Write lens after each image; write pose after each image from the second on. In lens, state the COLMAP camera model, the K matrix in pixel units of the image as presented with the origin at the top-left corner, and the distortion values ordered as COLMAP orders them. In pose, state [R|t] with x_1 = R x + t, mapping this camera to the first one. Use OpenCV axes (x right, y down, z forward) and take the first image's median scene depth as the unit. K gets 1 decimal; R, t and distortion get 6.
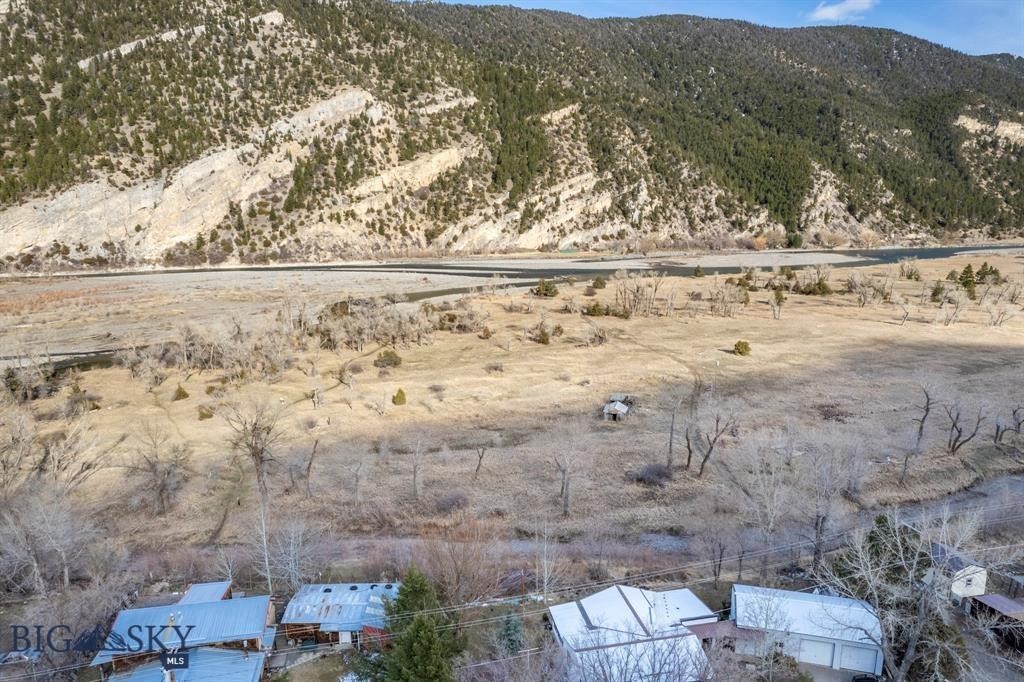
lens RADIAL K [[655.6, 0, 514.2], [0, 655.6, 345.4], [0, 0, 1]] dist [-0.078654, 0.071549]
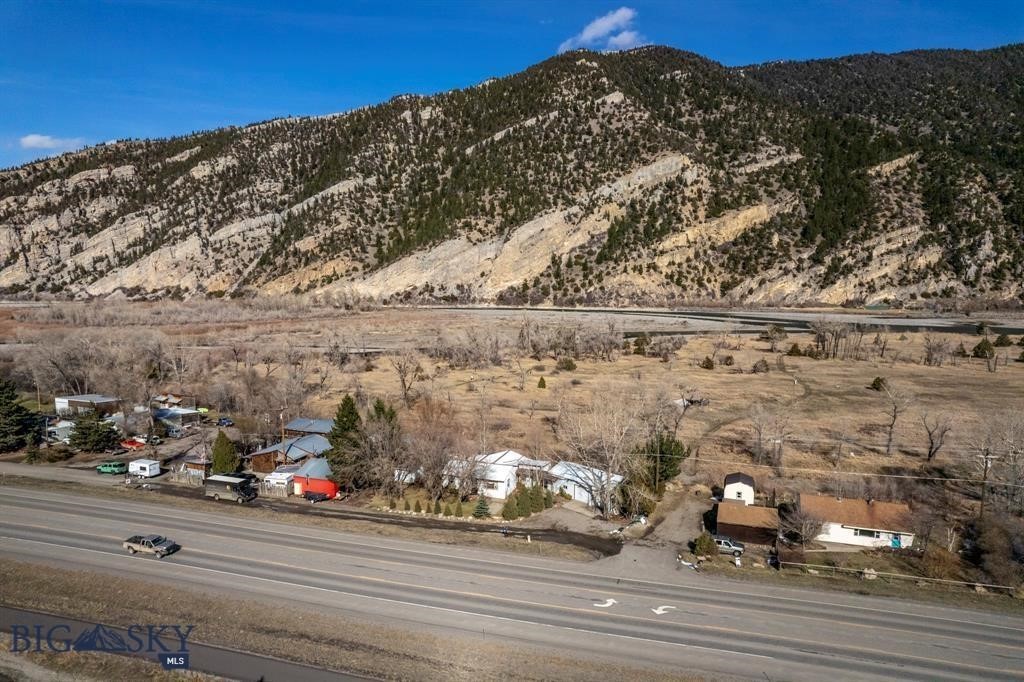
lens RADIAL K [[655.6, 0, 515.8], [0, 655.6, 348.1], [0, 0, 1]] dist [-0.078654, 0.071549]
pose [[0.863184, 0.067655, -0.500336, 0.102791], [-0.108572, 0.992670, -0.053081, 0.018779], [0.493077, 0.100141, 0.864203, -0.054011]]
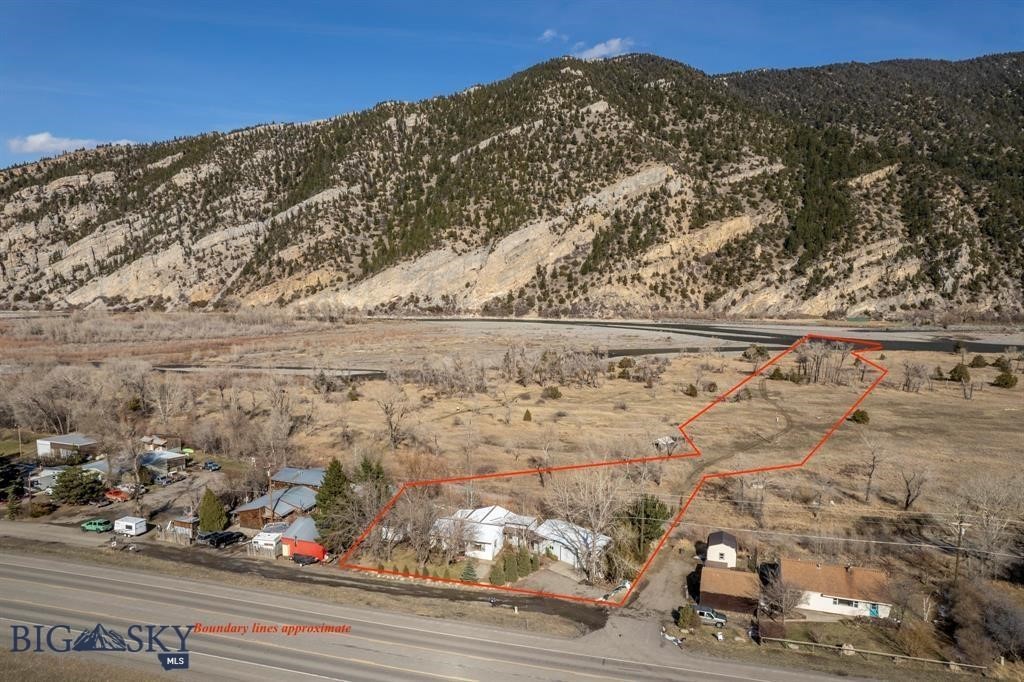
lens RADIAL K [[655.6, 0, 515.8], [0, 655.6, 347.7], [0, 0, 1]] dist [-0.078654, 0.071549]
pose [[0.874606, 0.065587, -0.480377, 0.102291], [-0.106414, 0.992616, -0.058222, 0.004125], [0.473012, 0.102040, 0.875127, -0.057279]]
